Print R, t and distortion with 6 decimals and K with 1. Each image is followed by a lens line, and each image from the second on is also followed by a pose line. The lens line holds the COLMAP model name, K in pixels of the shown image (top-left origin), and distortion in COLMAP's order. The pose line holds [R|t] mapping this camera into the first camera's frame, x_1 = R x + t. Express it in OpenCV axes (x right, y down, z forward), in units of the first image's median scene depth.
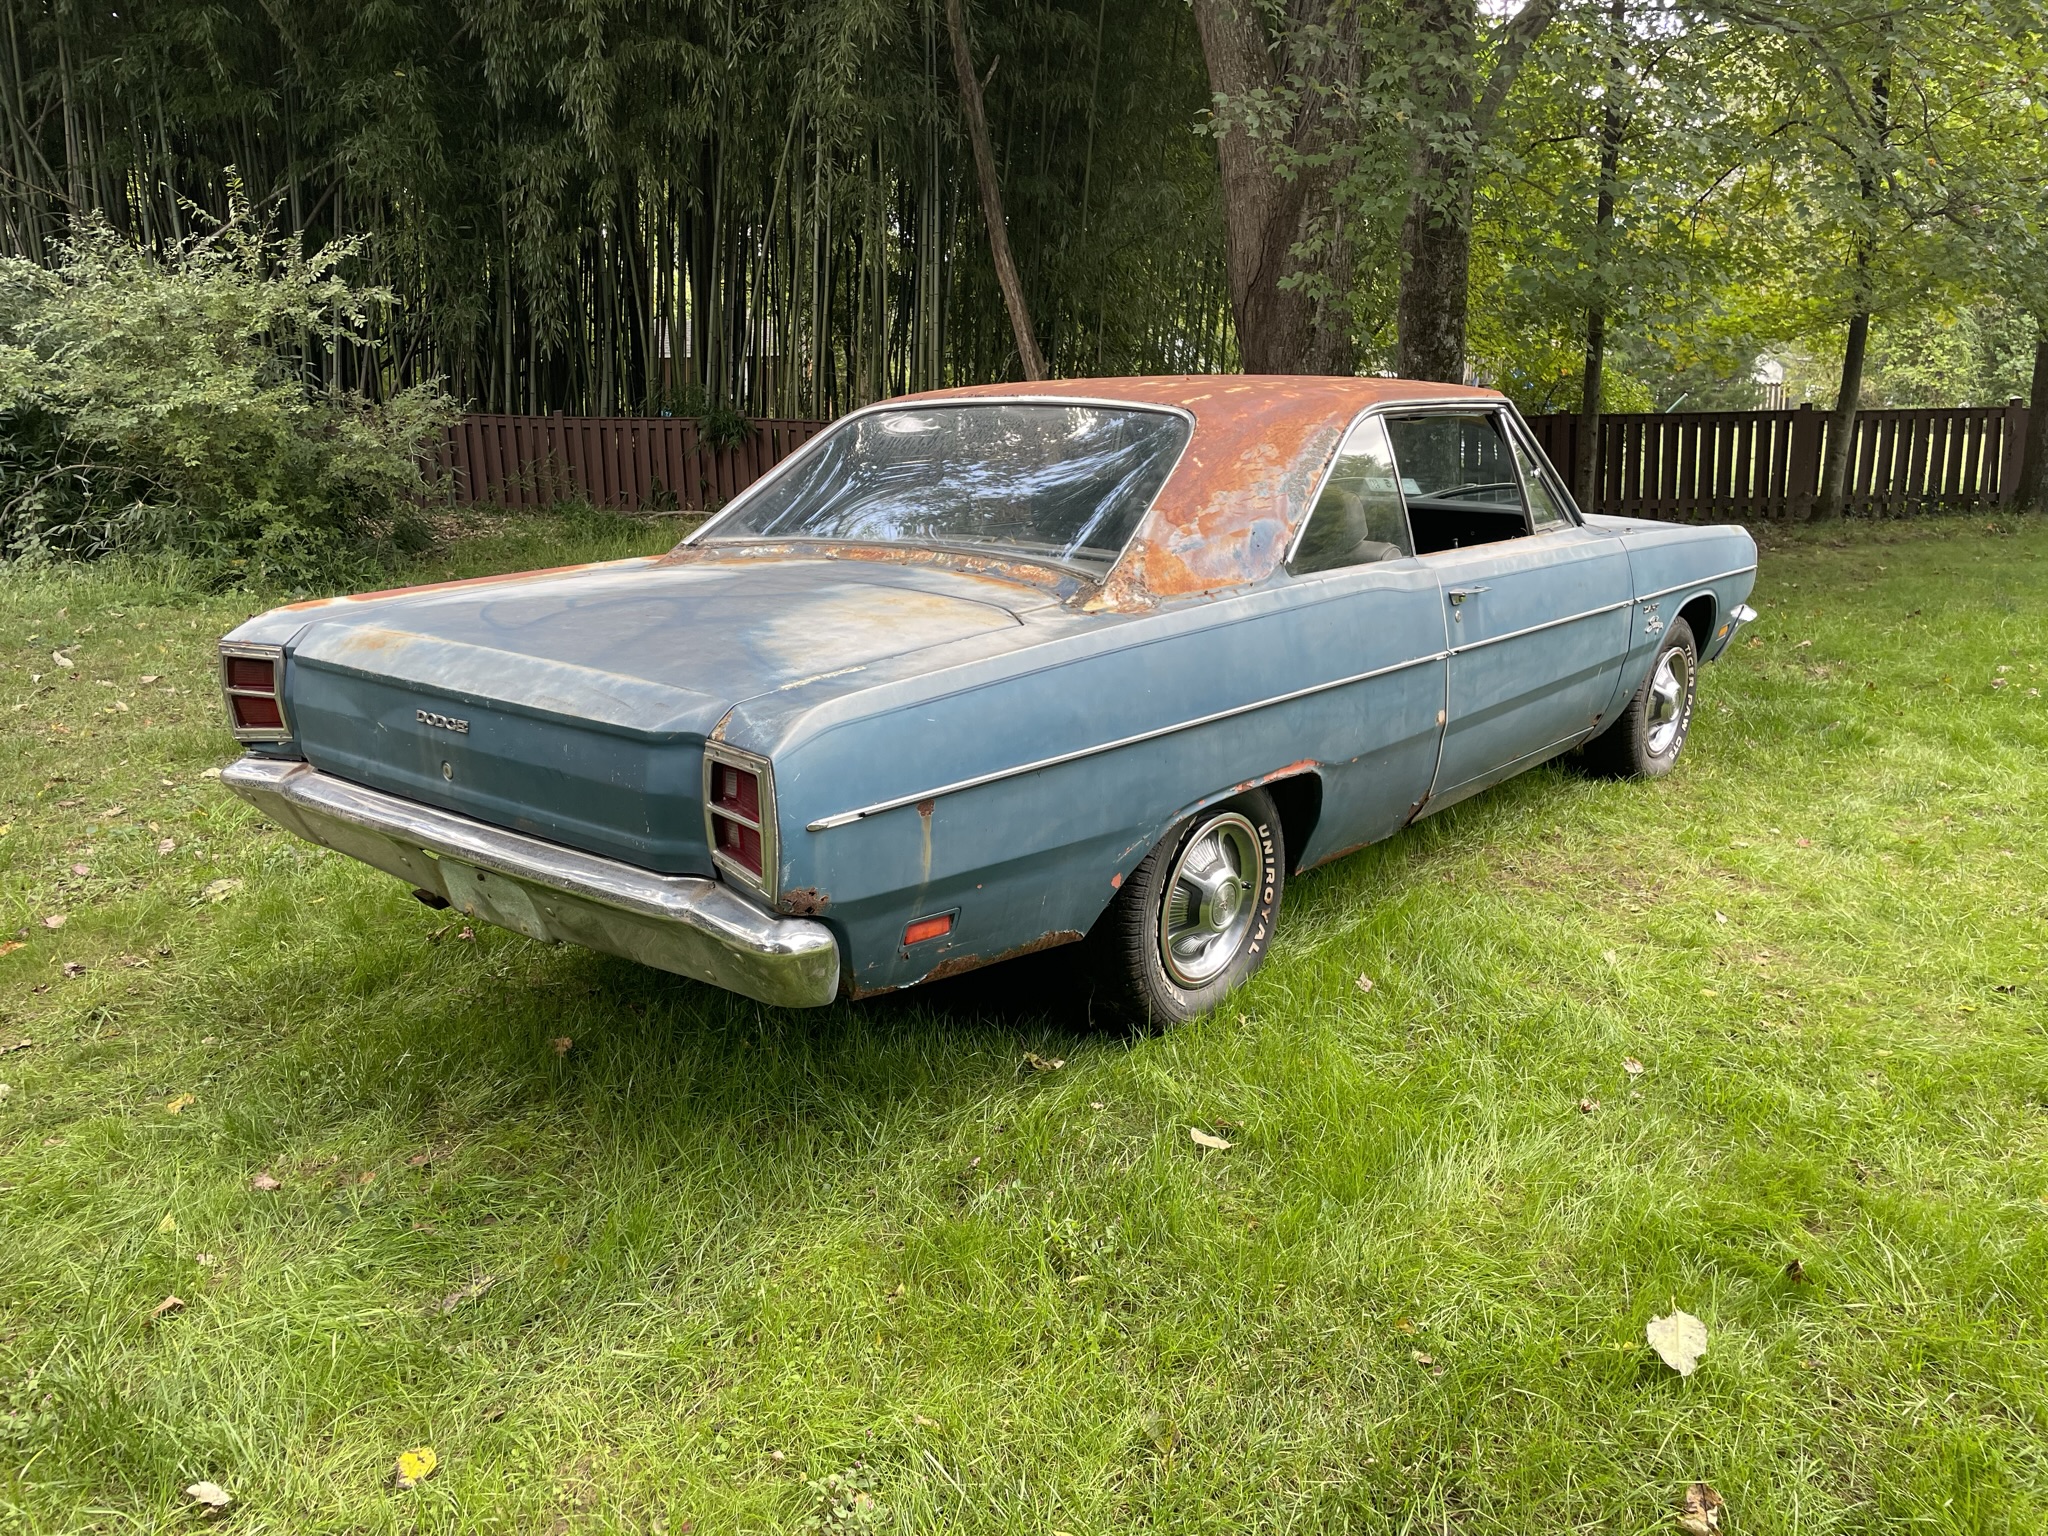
lens RADIAL K [[1553.8, 0, 1019.6], [0, 1553.8, 796.2], [0, 0, 1]] dist [0.008585, 0.003780]
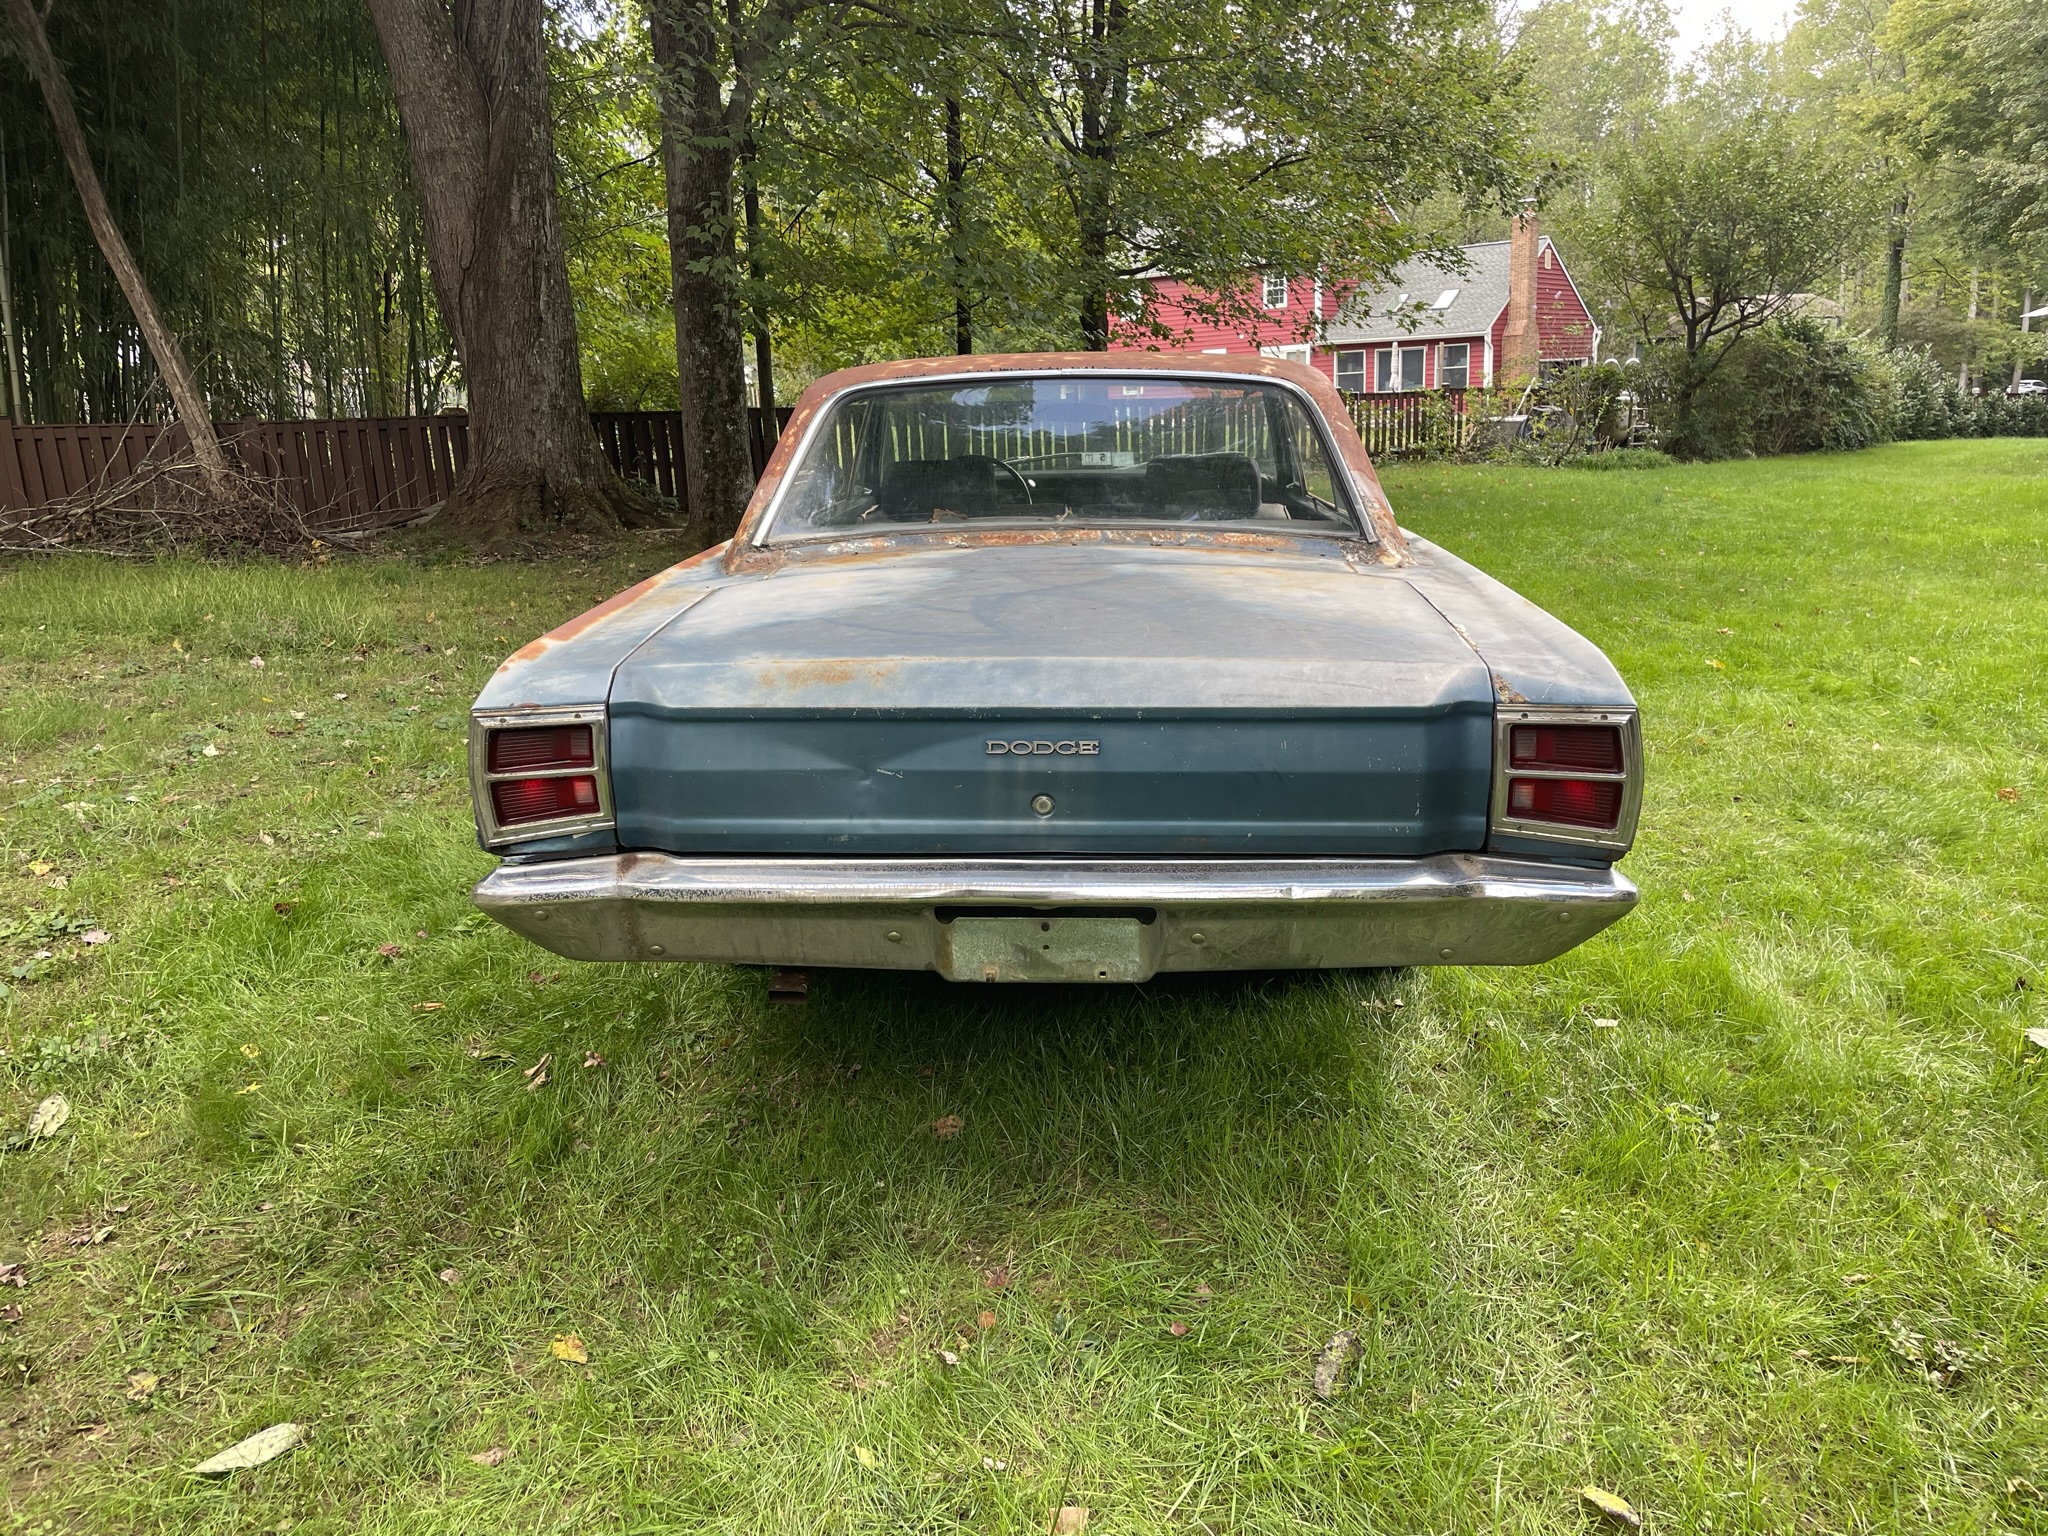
lens RADIAL K [[1555.9, 0, 1024.0], [0, 1555.9, 768.0], [0, 0, 1]] dist [0.079113, -0.104672]
pose [[0.791367, -0.151059, 0.592384, -0.742215], [0.162423, 0.986119, 0.034480, -0.057214], [-0.589370, 0.068930, 0.804917, 0.280161]]
